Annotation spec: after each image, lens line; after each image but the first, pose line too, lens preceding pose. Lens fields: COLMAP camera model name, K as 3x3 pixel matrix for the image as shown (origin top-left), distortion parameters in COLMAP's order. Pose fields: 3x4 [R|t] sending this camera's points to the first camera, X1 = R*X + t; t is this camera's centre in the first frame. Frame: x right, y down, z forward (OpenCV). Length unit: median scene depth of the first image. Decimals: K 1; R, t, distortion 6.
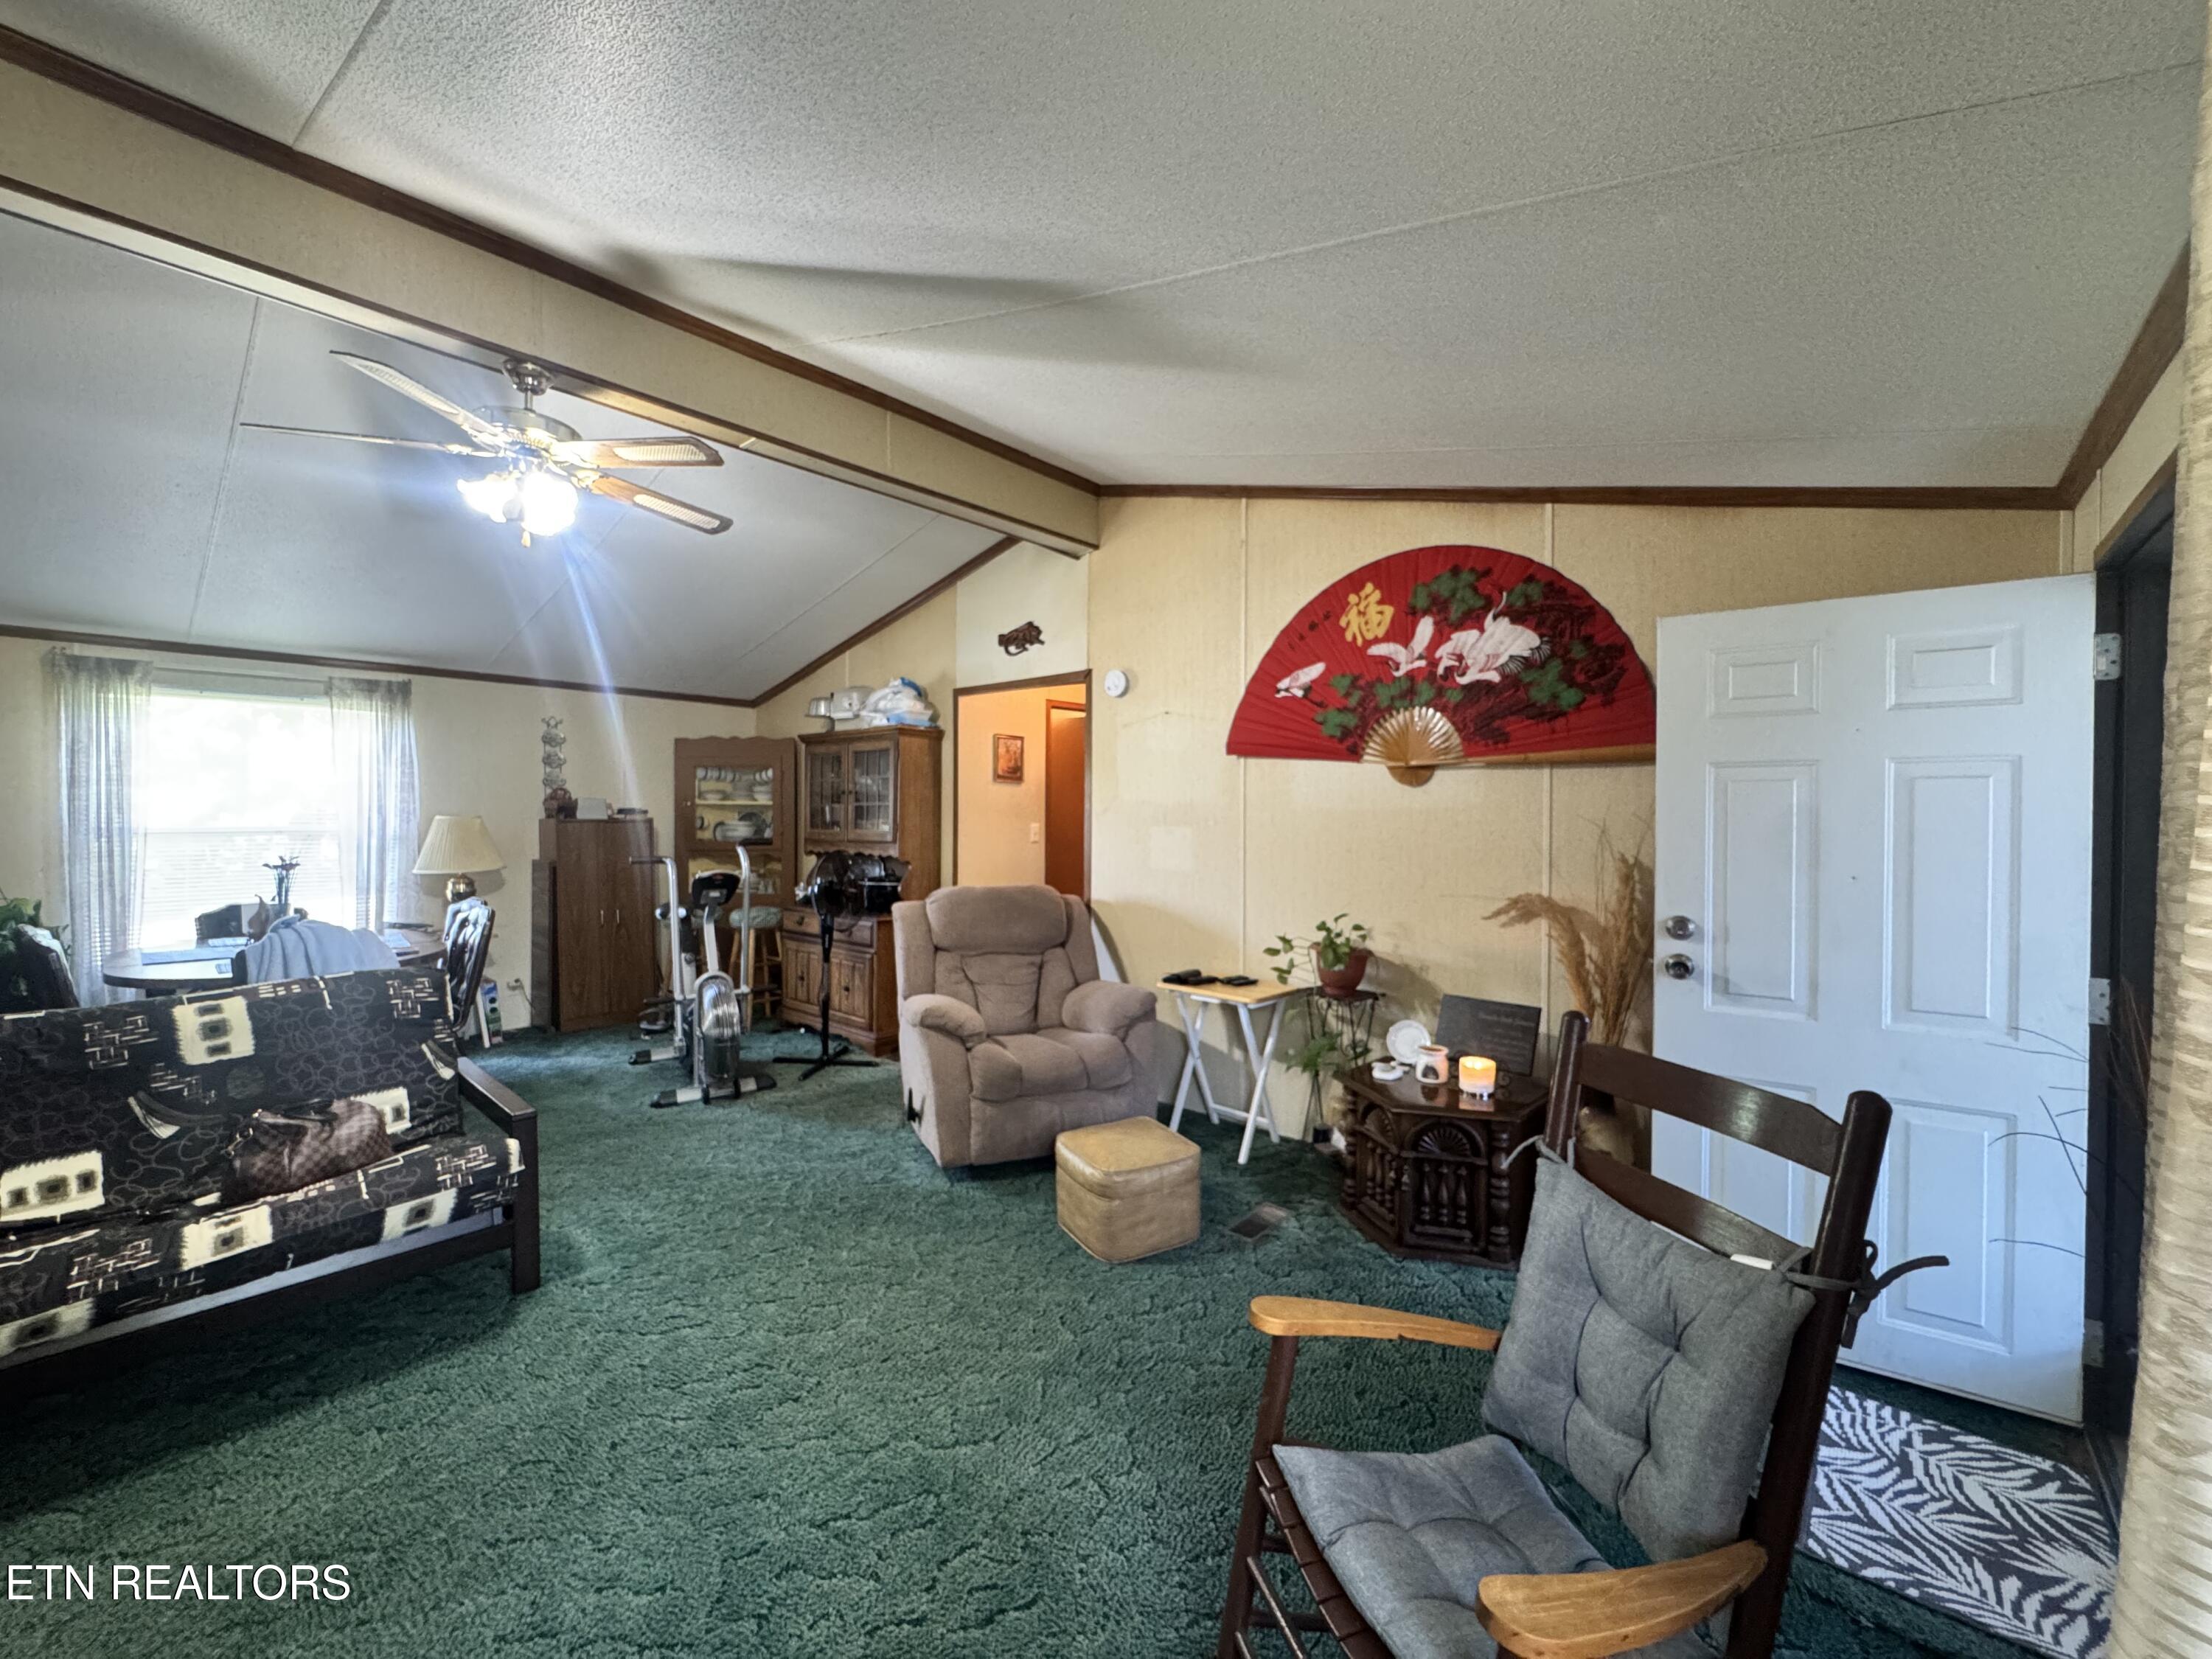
lens RADIAL K [[888.0, 0, 1103.2], [0, 888.0, 821.9], [0, 0, 1]] dist [-0.003277, 0.000549]
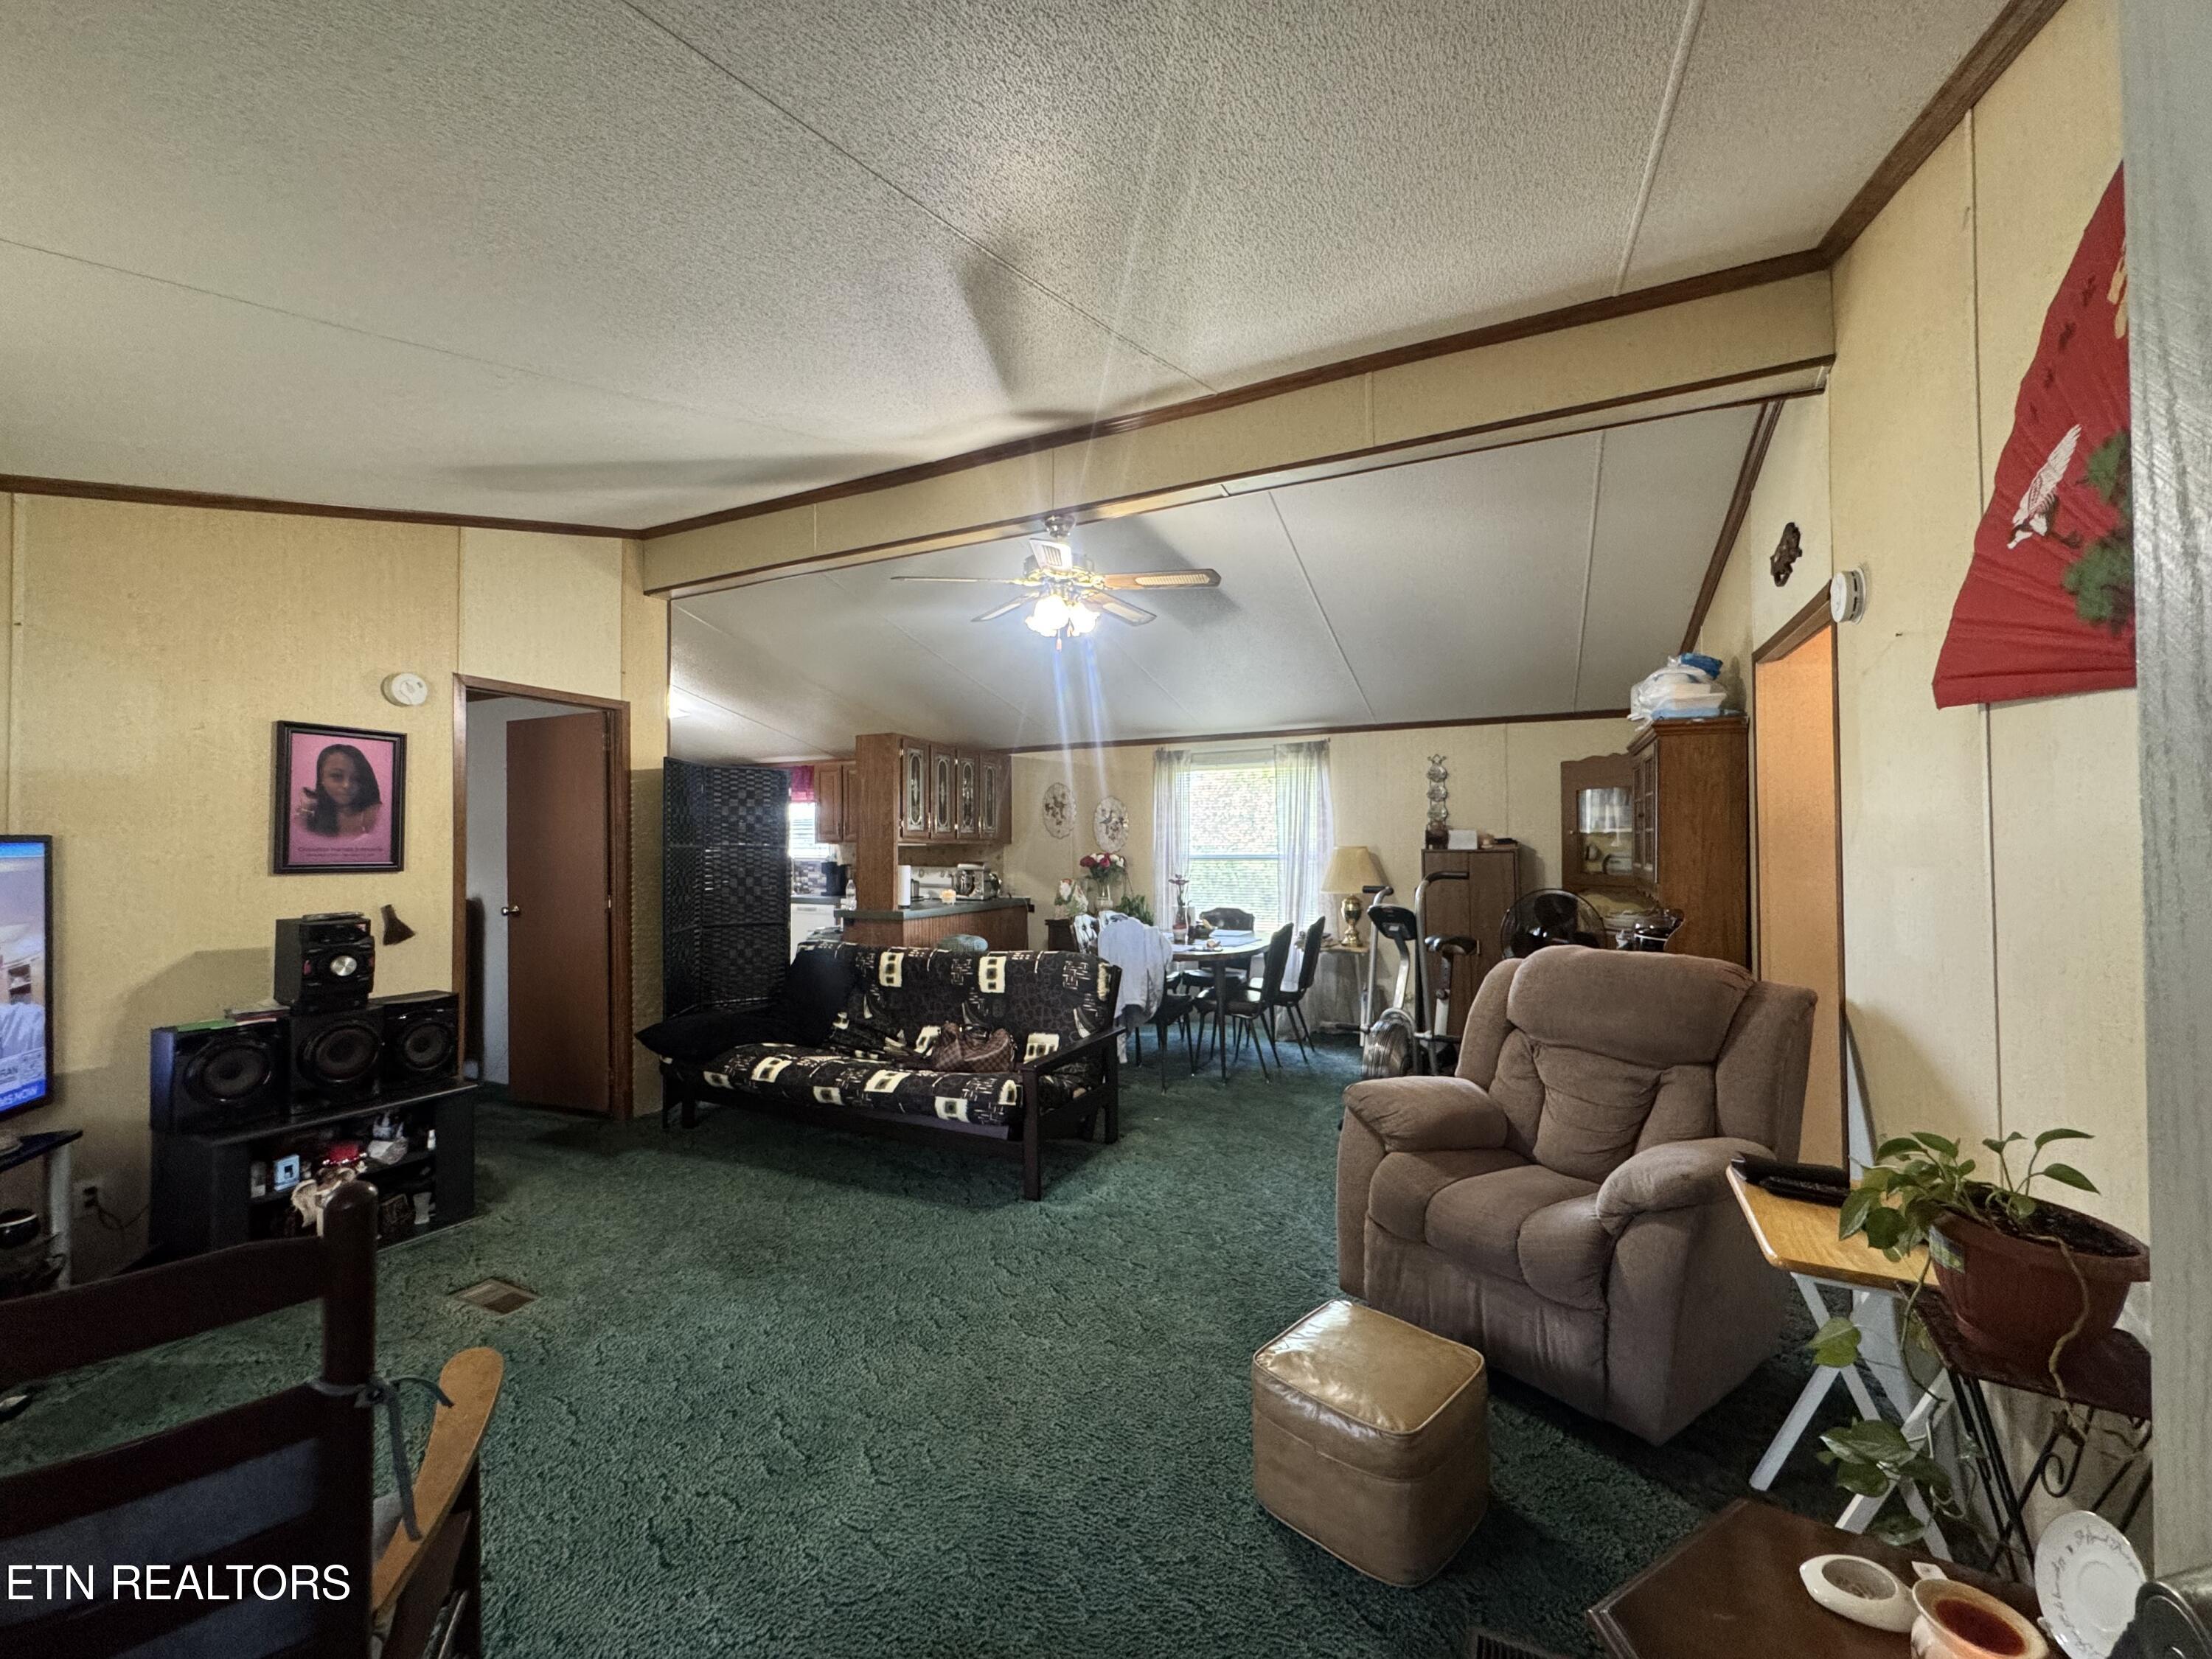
lens RADIAL K [[888.0, 0, 1110.1], [0, 888.0, 823.9], [0, 0, 1]] dist [-0.003277, 0.000549]
pose [[0.264712, -0.025910, -0.963979, 0.467696], [-0.002807, 0.999614, -0.027639, -0.004799], [0.964324, 0.010022, 0.264537, 0.500186]]
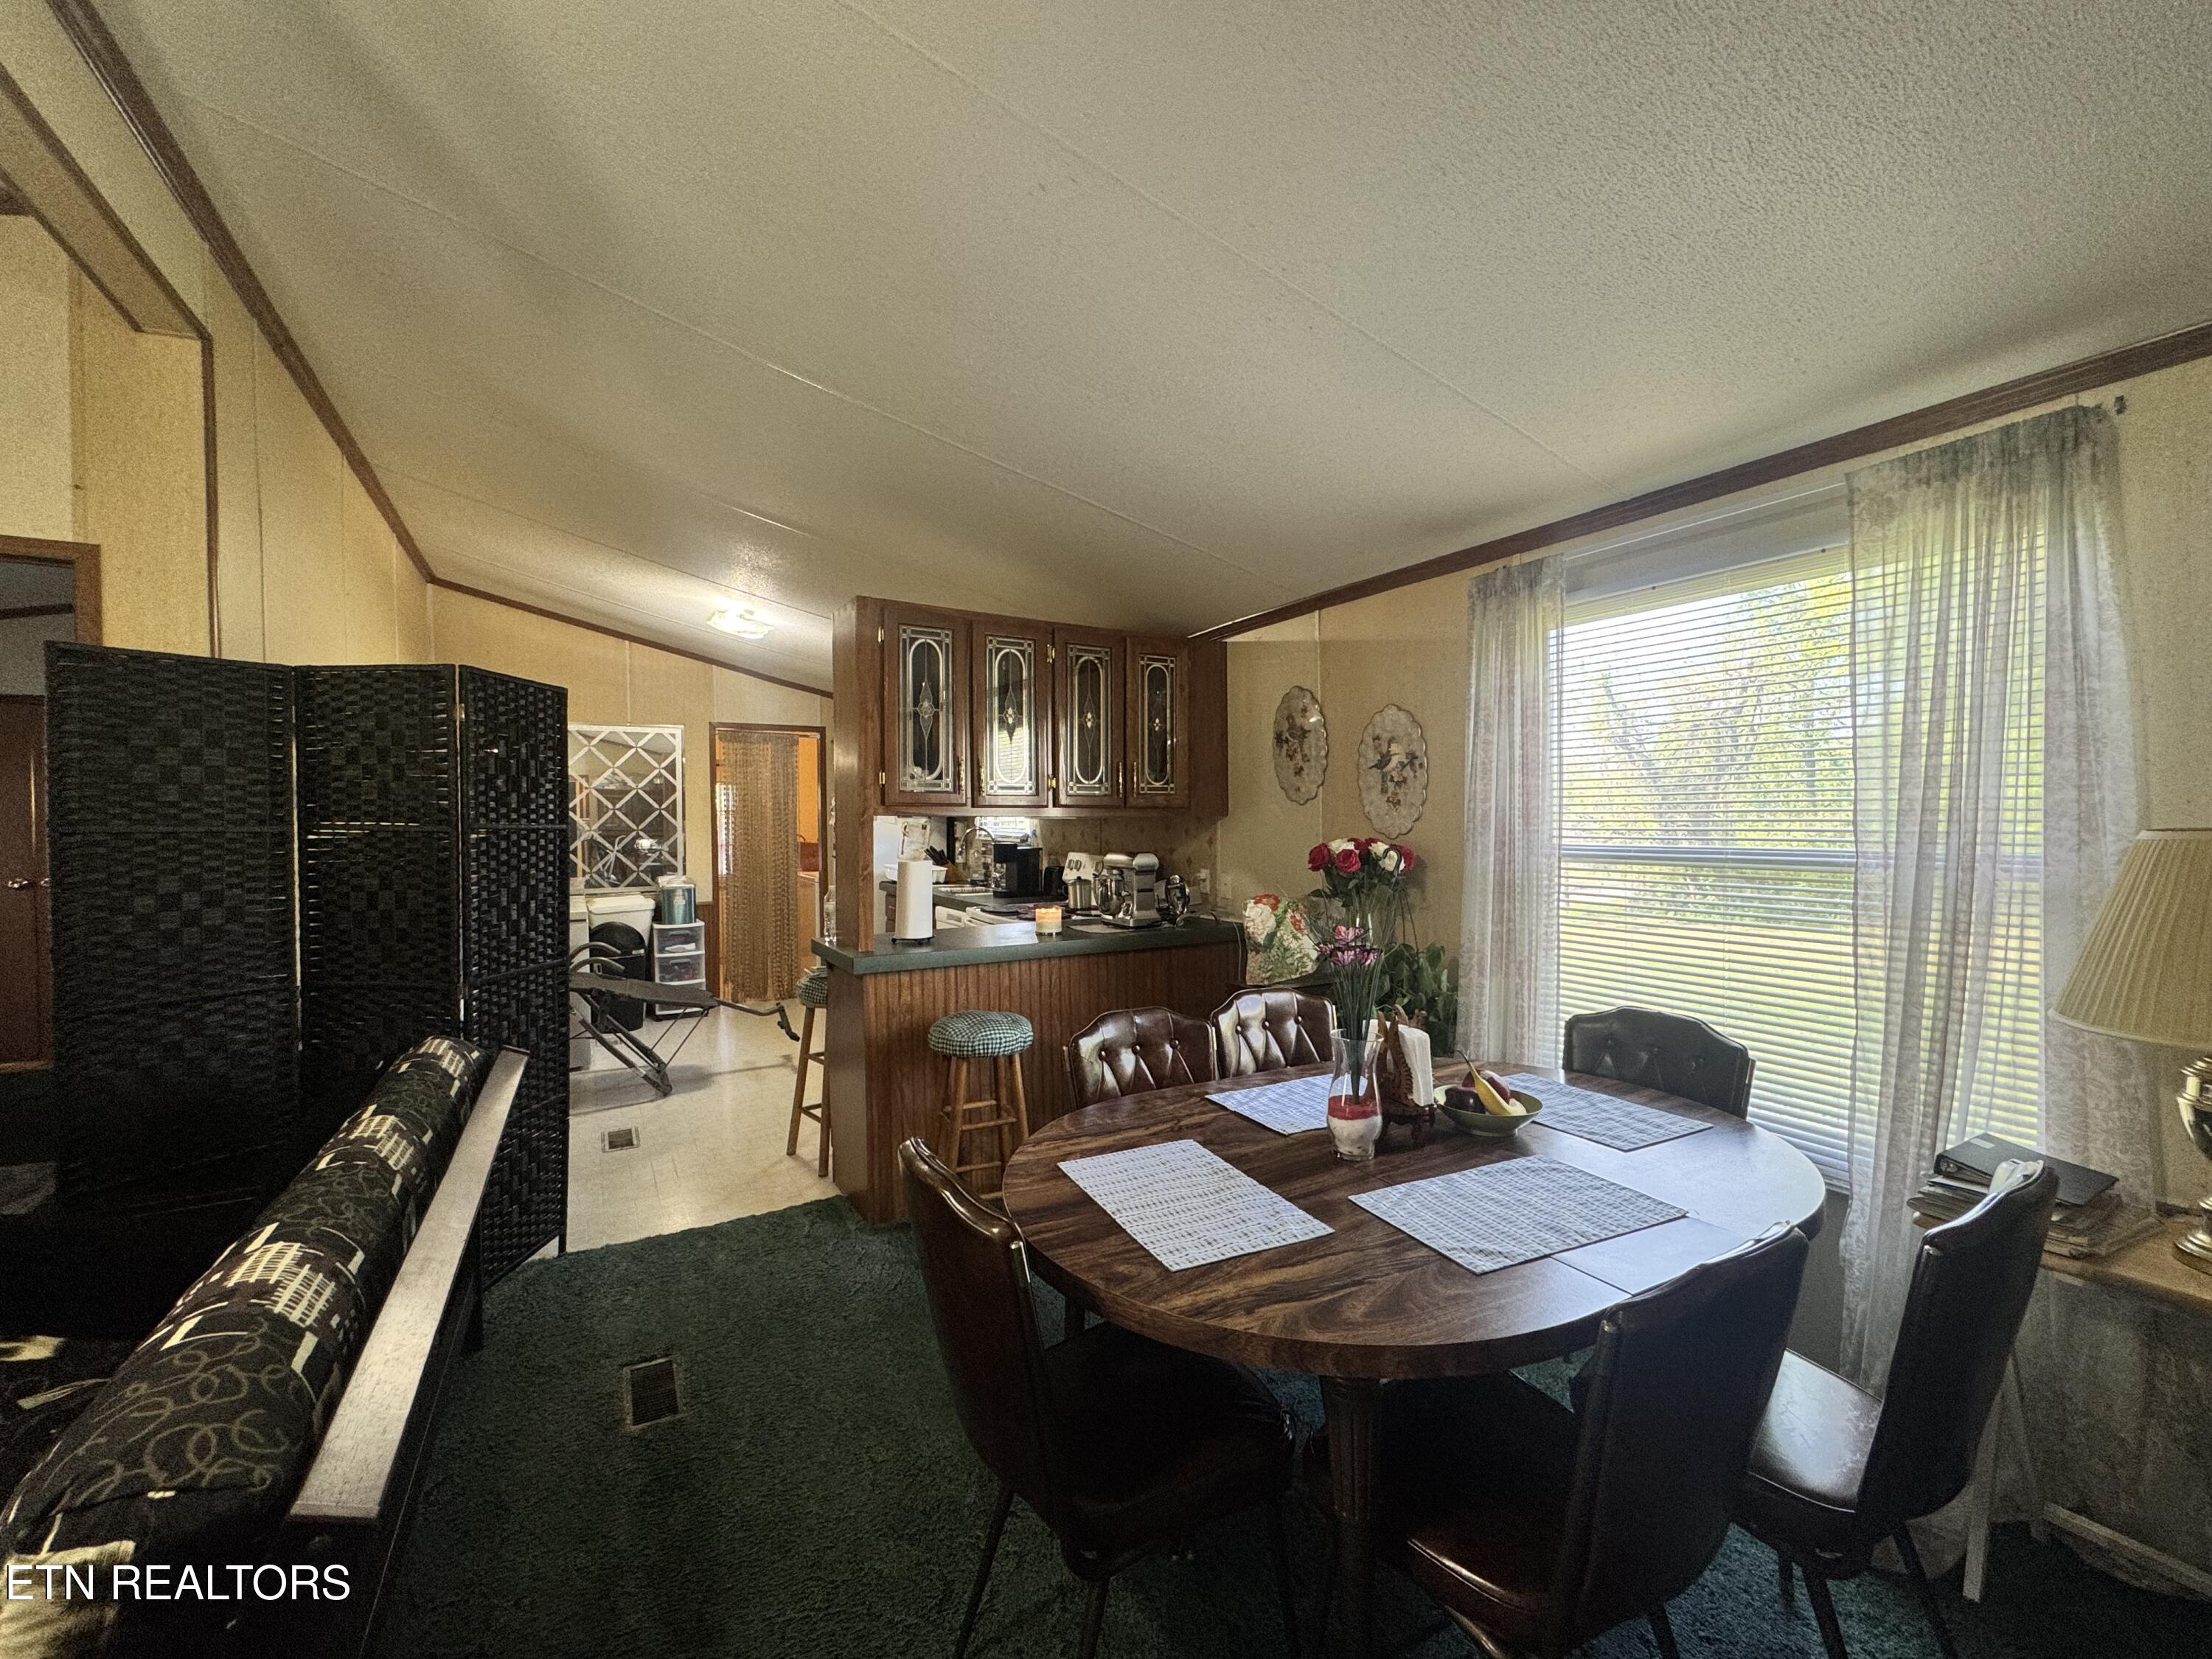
lens RADIAL K [[937.1, 0, 1097.8], [0, 937.1, 822.7], [0, 0, 1]] dist [-0.002378, 0.000395]
pose [[-0.332188, 0.009652, -0.943164, -0.465213], [-0.000734, 0.999945, 0.010492, -0.017231], [0.943213, 0.004178, -0.332163, 1.038505]]
